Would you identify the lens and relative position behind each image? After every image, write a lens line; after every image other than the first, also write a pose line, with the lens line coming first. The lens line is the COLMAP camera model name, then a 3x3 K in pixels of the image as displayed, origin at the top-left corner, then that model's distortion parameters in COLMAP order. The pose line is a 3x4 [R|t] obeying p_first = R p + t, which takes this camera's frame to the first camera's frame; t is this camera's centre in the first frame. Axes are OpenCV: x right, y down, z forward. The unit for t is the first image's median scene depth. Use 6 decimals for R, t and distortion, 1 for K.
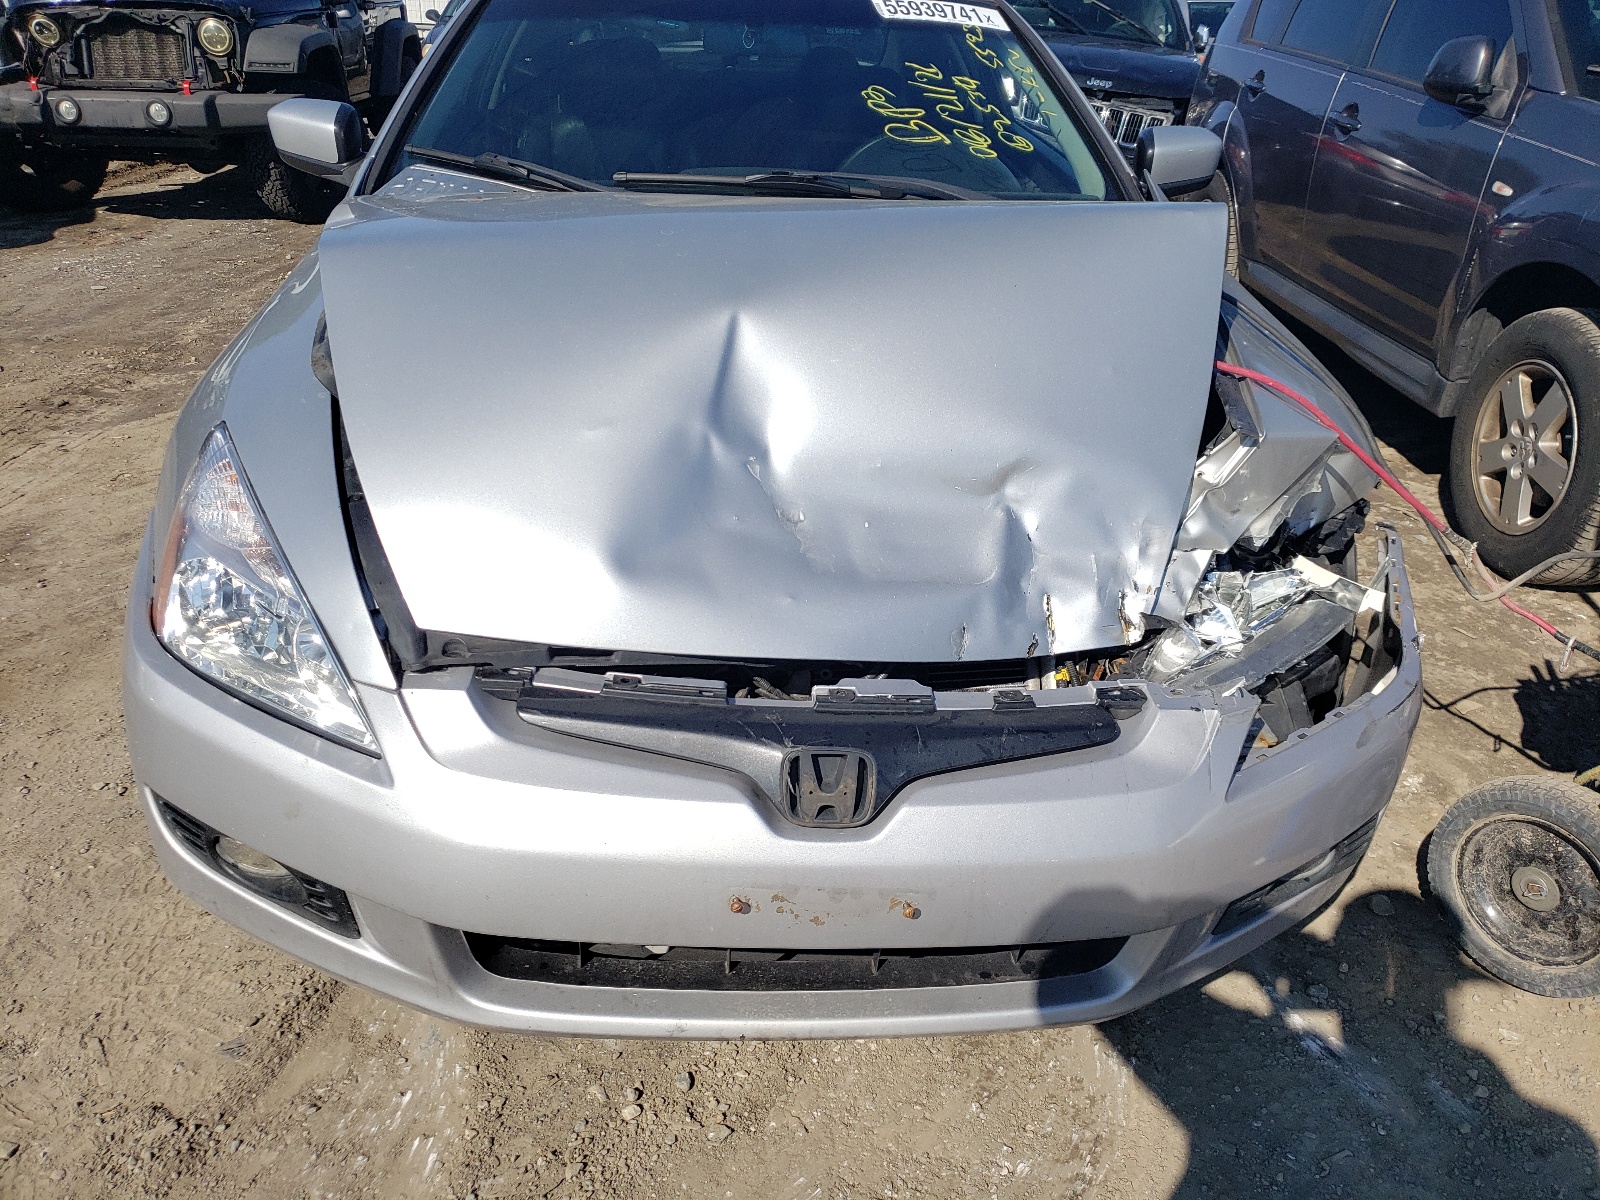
lens RADIAL K [[1209.4, 0, 800.0], [0, 1209.4, 600.0], [0, 0, 1]] dist [0.004747, 0.001807]
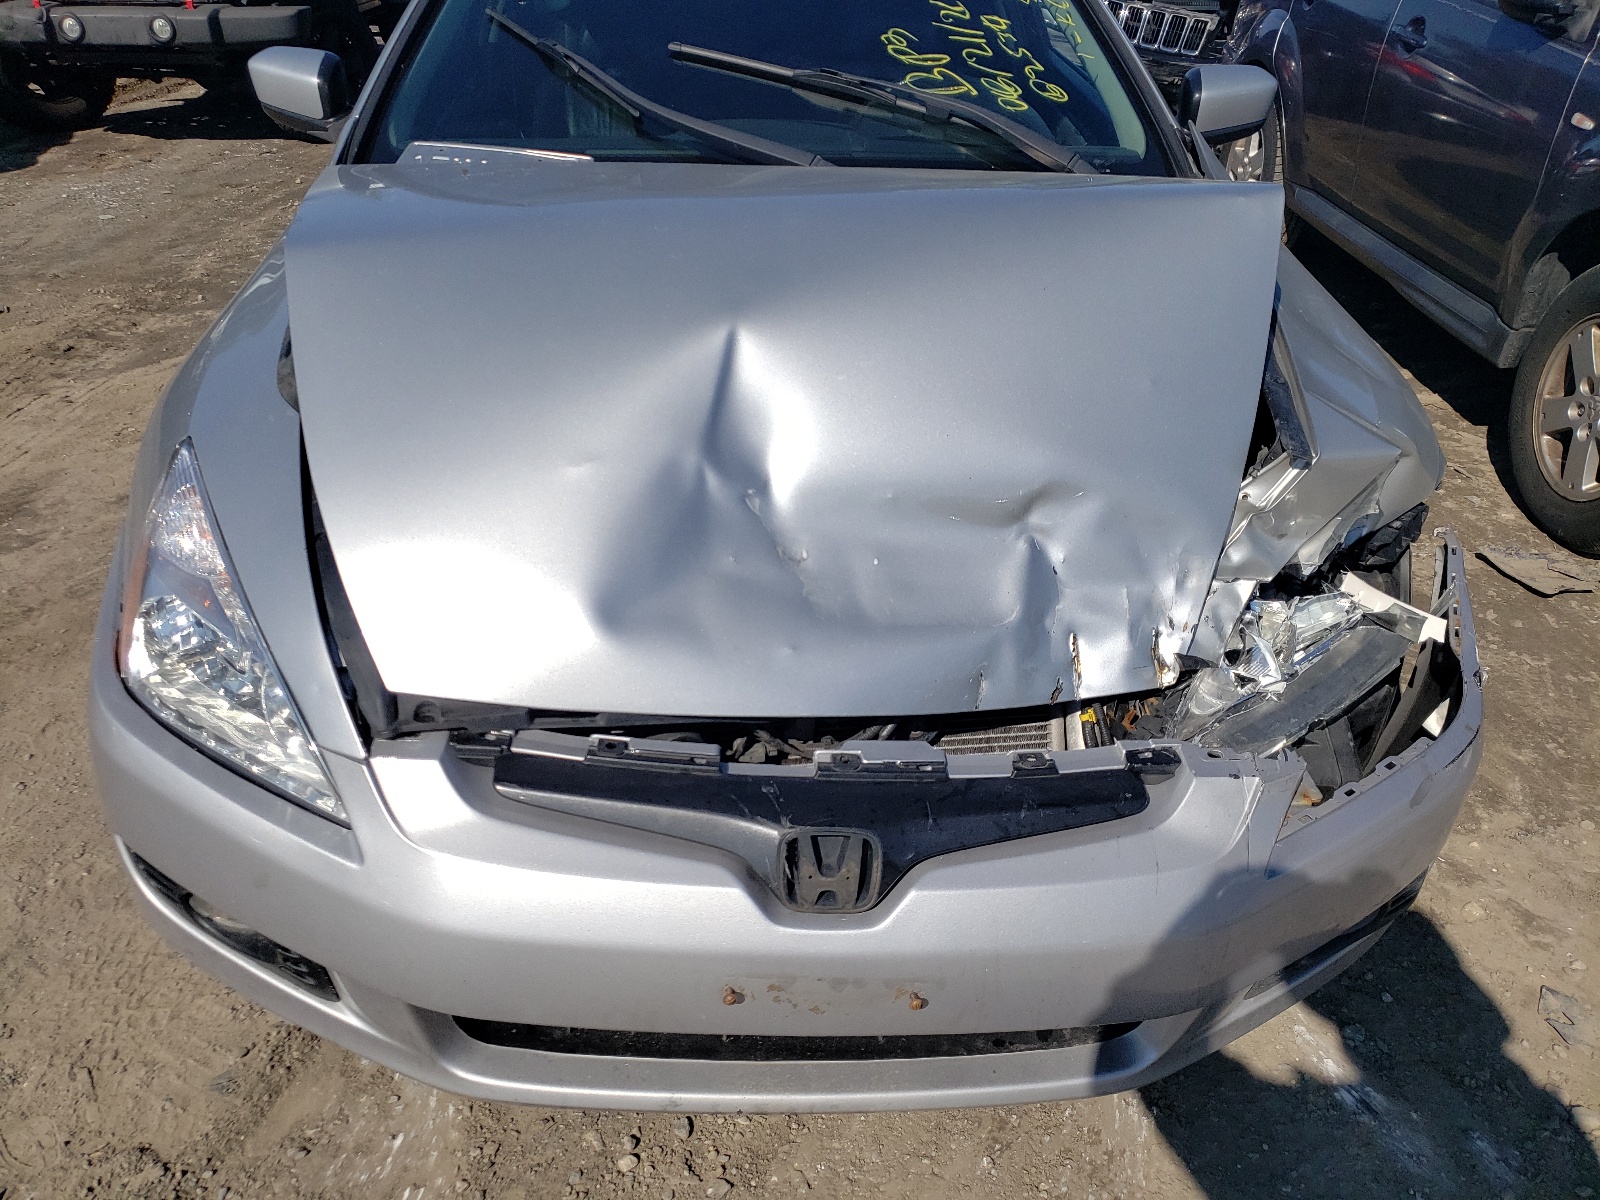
lens RADIAL K [[1208.2, 0, 781.4], [0, 1208.2, 599.7], [0, 0, 1]] dist [0.003554, 0.004358]
pose [[0.999369, 0.004407, -0.035243, 0.014602], [-0.001761, 0.997199, 0.074767, -0.094403], [0.035474, -0.074658, 0.996578, 0.076307]]
